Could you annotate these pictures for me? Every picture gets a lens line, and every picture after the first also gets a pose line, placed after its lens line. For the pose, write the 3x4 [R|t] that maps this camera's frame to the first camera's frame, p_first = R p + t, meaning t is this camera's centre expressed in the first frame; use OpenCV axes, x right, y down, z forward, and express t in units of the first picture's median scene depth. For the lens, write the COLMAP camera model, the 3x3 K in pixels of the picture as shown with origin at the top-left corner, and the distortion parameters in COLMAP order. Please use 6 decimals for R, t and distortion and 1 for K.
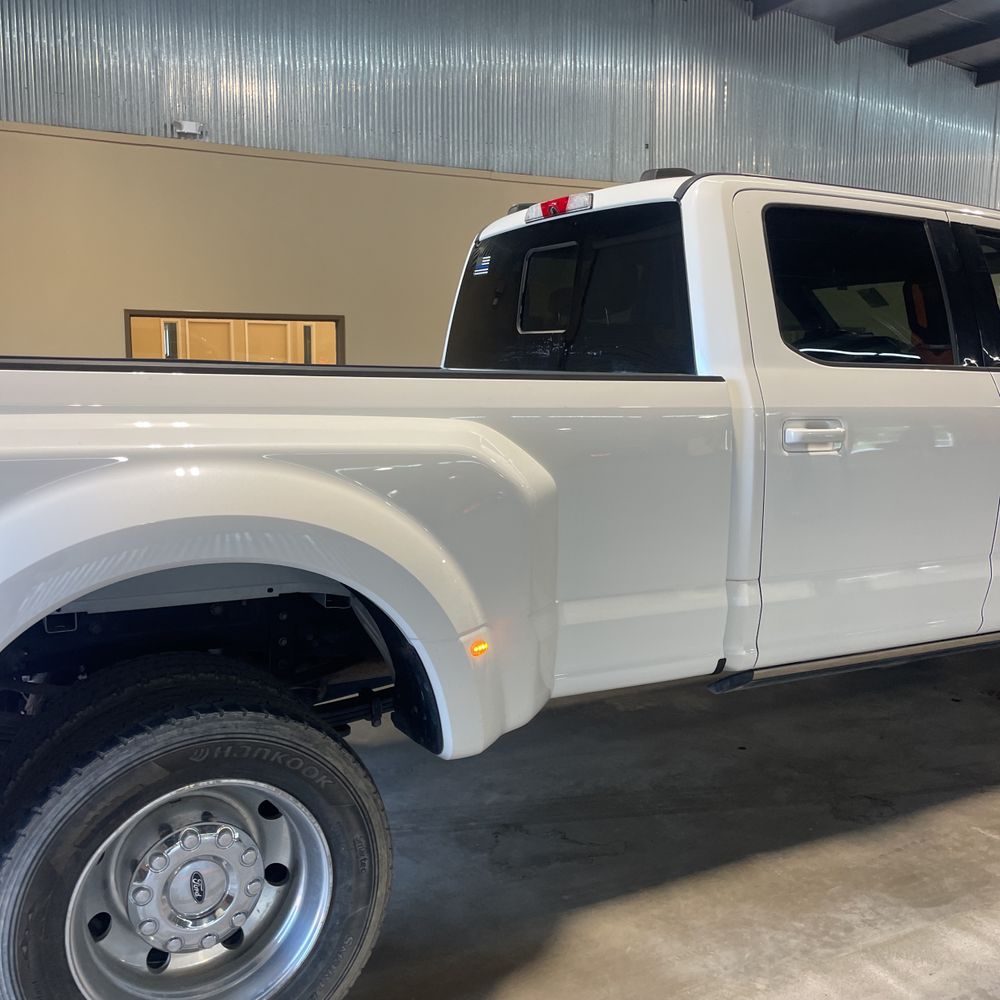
lens RADIAL K [[1004.7, 0, 489.9], [0, 1004.7, 482.6], [0, 0, 1]] dist [0.096734, -0.142237]
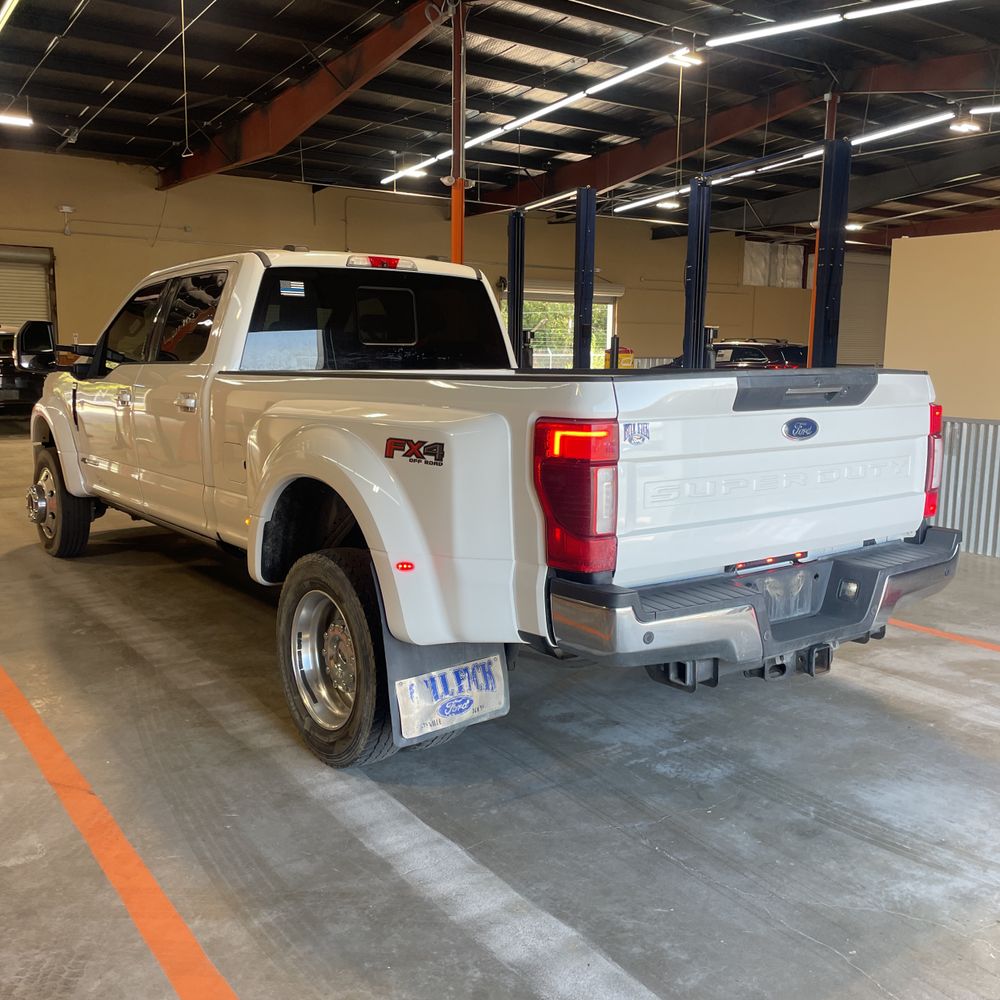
lens RADIAL K [[1004.7, 0, 489.9], [0, 1004.7, 482.6], [0, 0, 1]] dist [0.096734, -0.142237]
pose [[-0.159758, -0.141647, 0.976941, -1.481969], [0.114100, 0.980369, 0.160803, -0.171590], [-0.980540, 0.137159, -0.140460, 1.091270]]
